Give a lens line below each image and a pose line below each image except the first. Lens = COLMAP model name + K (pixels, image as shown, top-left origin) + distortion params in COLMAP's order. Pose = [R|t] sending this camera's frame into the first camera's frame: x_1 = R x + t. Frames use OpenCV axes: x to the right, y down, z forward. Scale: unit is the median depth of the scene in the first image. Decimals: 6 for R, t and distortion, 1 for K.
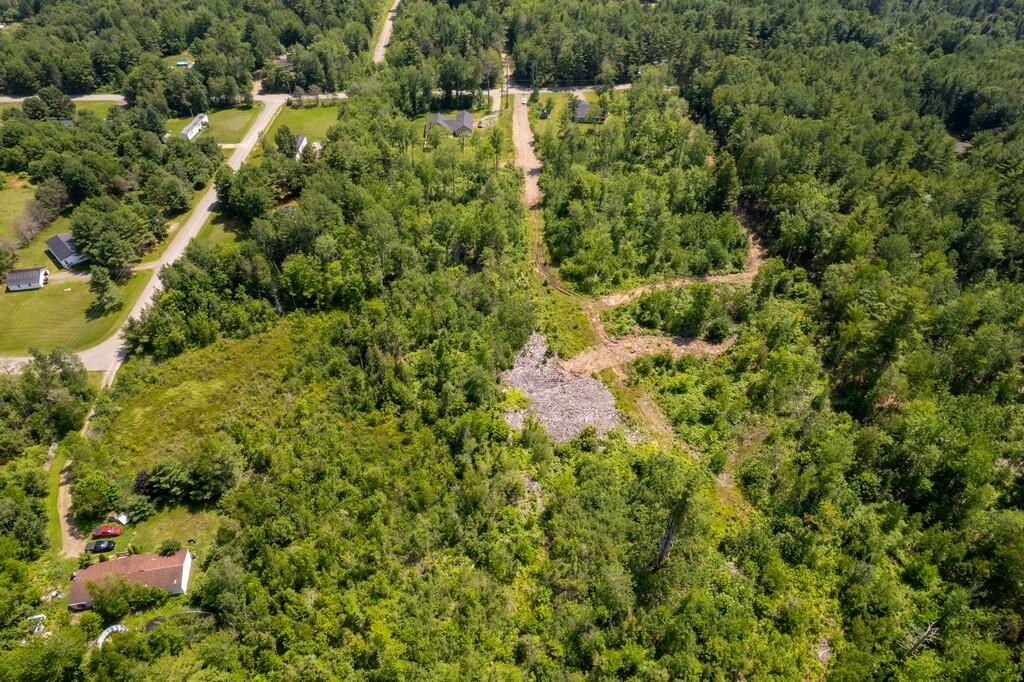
lens RADIAL K [[649.7, 0, 510.8], [0, 649.7, 355.6], [0, 0, 1]] dist [-0.075193, 0.063057]
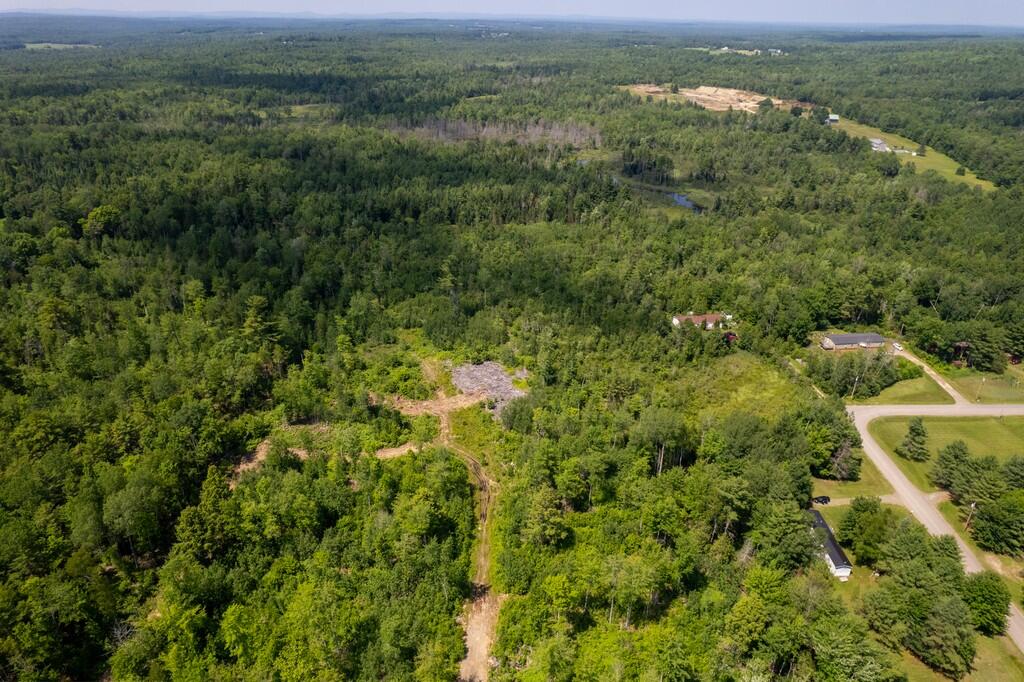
lens RADIAL K [[649.7, 0, 510.8], [0, 649.7, 355.6], [0, 0, 1]] dist [-0.075193, 0.063057]
pose [[-0.999330, -0.017359, 0.032236, -0.016576], [0.025057, 0.317699, 0.947860, -1.231527], [-0.026695, 0.948033, -0.317051, 1.317612]]
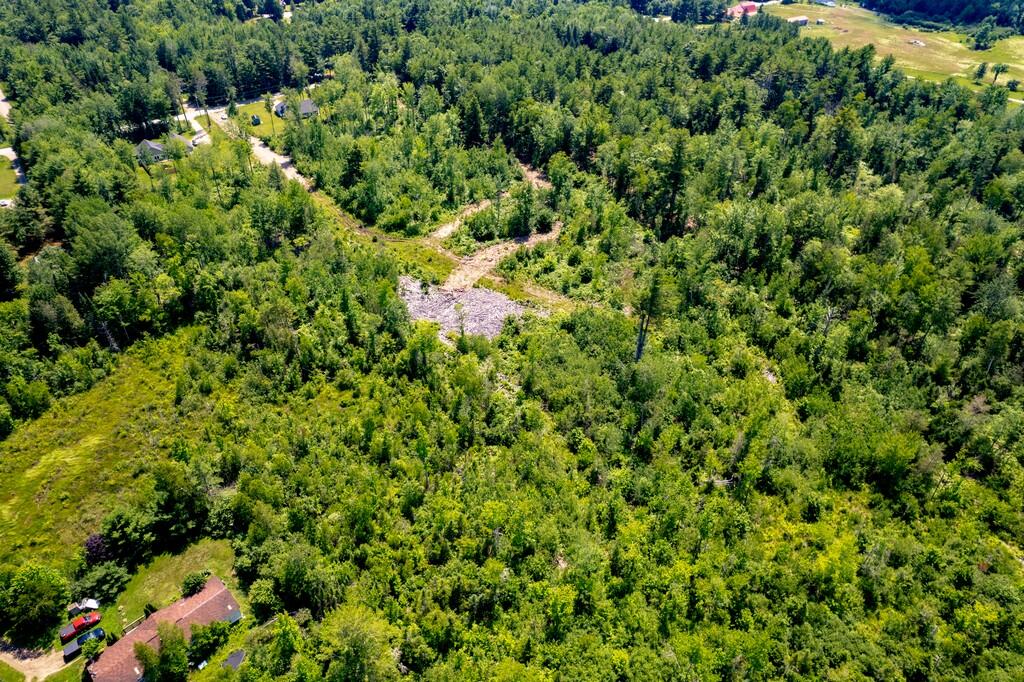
lens RADIAL K [[649.7, 0, 510.8], [0, 649.7, 355.6], [0, 0, 1]] dist [-0.075193, 0.063057]
pose [[0.811694, -0.360828, 0.459299, -0.347190], [0.389757, 0.920283, 0.034185, 0.119418], [-0.435020, 0.151267, 0.887624, 0.043554]]
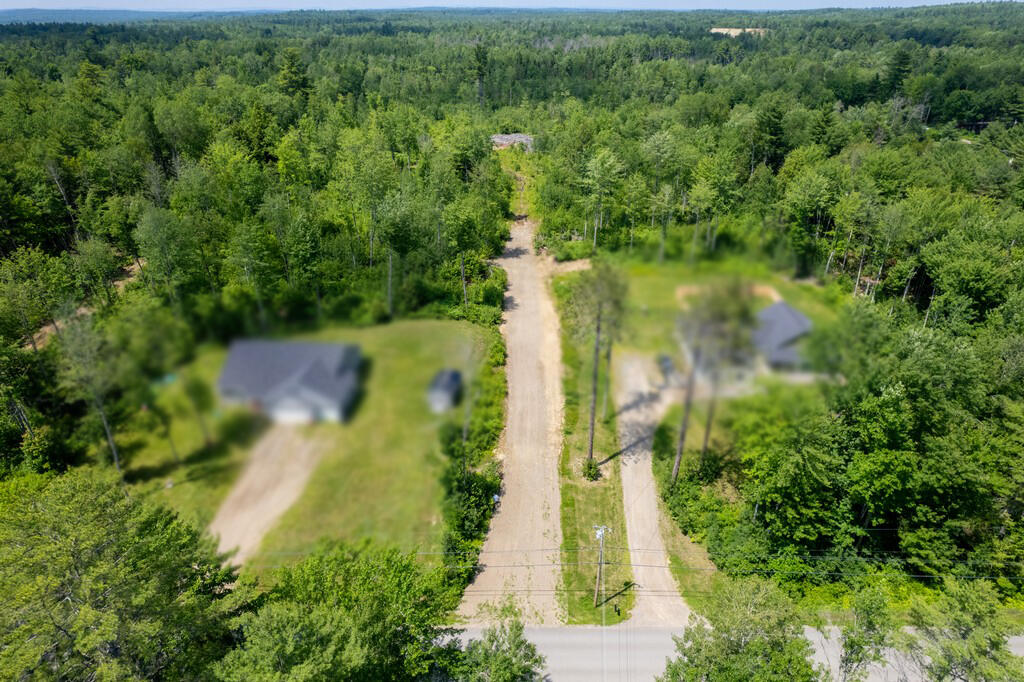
lens RADIAL K [[649.7, 0, 510.8], [0, 649.7, 355.6], [0, 0, 1]] dist [-0.075193, 0.063057]
pose [[-0.998834, -0.009781, 0.047275, 0.017697], [0.041822, 0.313850, 0.948551, -1.084929], [-0.024115, 0.949422, -0.313075, 1.797972]]
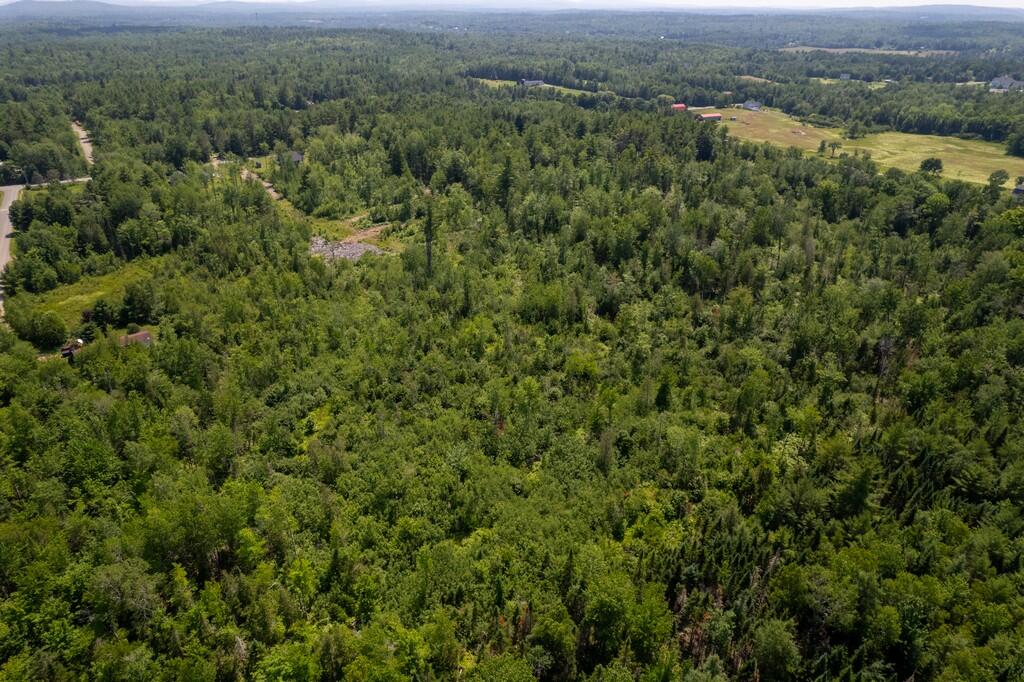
lens RADIAL K [[649.7, 0, 510.8], [0, 649.7, 355.6], [0, 0, 1]] dist [-0.075193, 0.063057]
pose [[0.856673, -0.247682, 0.452510, -0.341287], [0.346714, 0.925972, -0.149553, 0.653289], [-0.381969, 0.285009, 0.879130, -0.476001]]
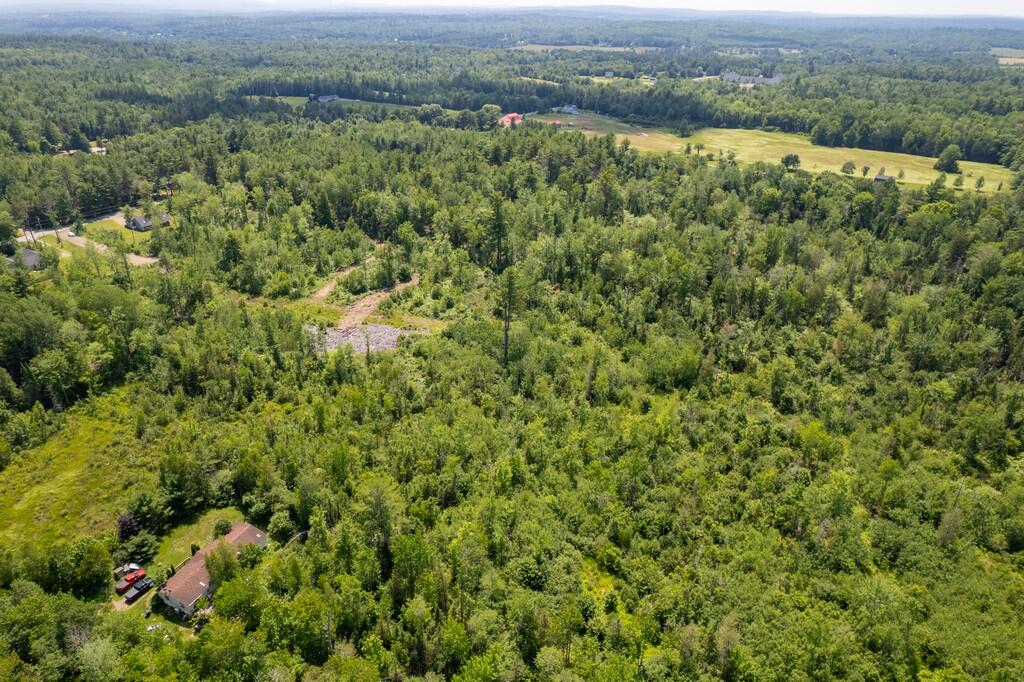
lens RADIAL K [[649.7, 0, 510.8], [0, 649.7, 355.6], [0, 0, 1]] dist [-0.075193, 0.063057]
pose [[0.577877, -0.389862, 0.716983, -0.654568], [0.545612, 0.837888, 0.015849, 0.223242], [-0.606931, 0.382036, 0.696910, -0.074932]]
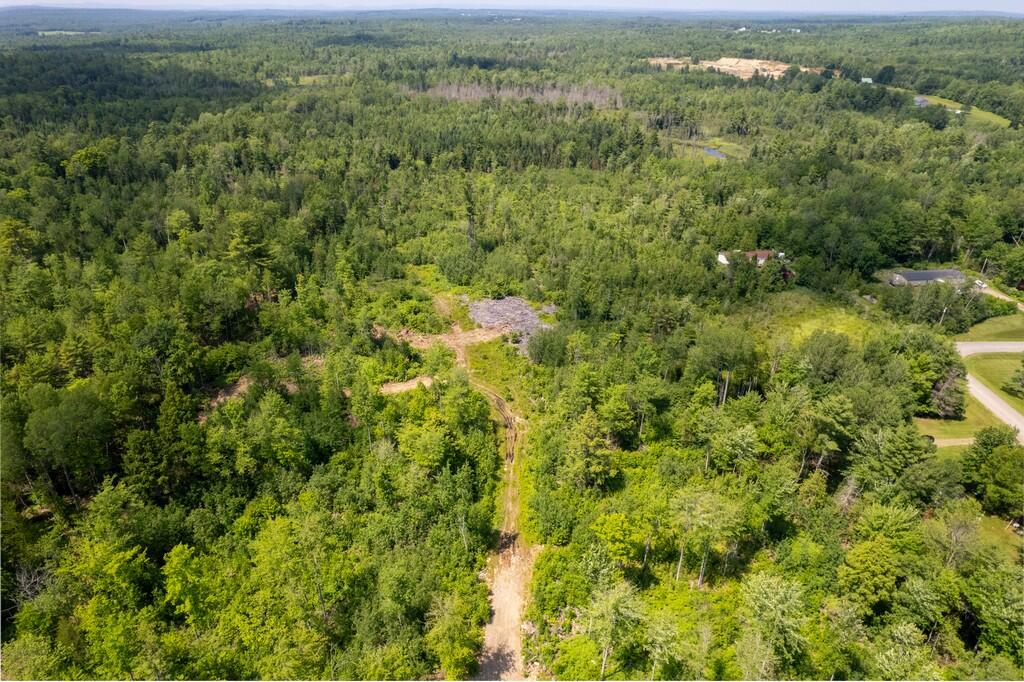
lens RADIAL K [[645.9, 0, 511.1], [0, 645.9, 356.0], [0, 0, 1]] dist [-0.072468, 0.060075]
pose [[-0.998615, -0.018856, 0.049114, 0.014343], [0.040960, 0.307198, 0.950764, -1.017114], [-0.033015, 0.951459, -0.306000, 1.365631]]
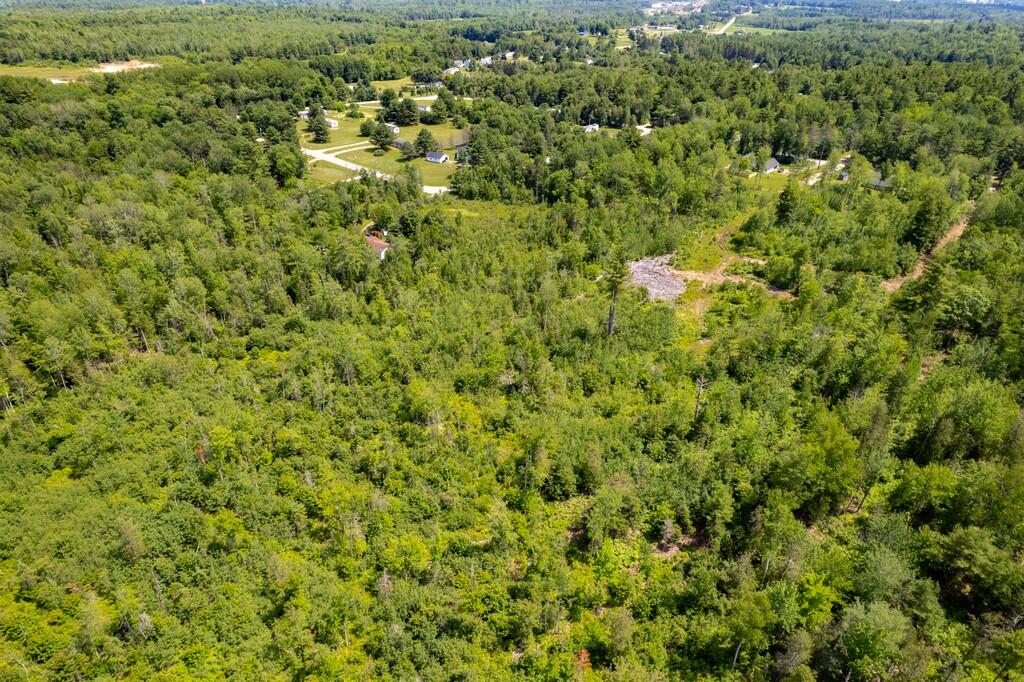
lens RADIAL K [[649.7, 0, 510.8], [0, 649.7, 355.6], [0, 0, 1]] dist [-0.075193, 0.063057]
pose [[0.730247, 0.361136, -0.579931, 0.657373], [-0.467916, 0.882894, -0.039400, 0.367833], [0.497789, 0.300130, 0.813713, -0.170031]]
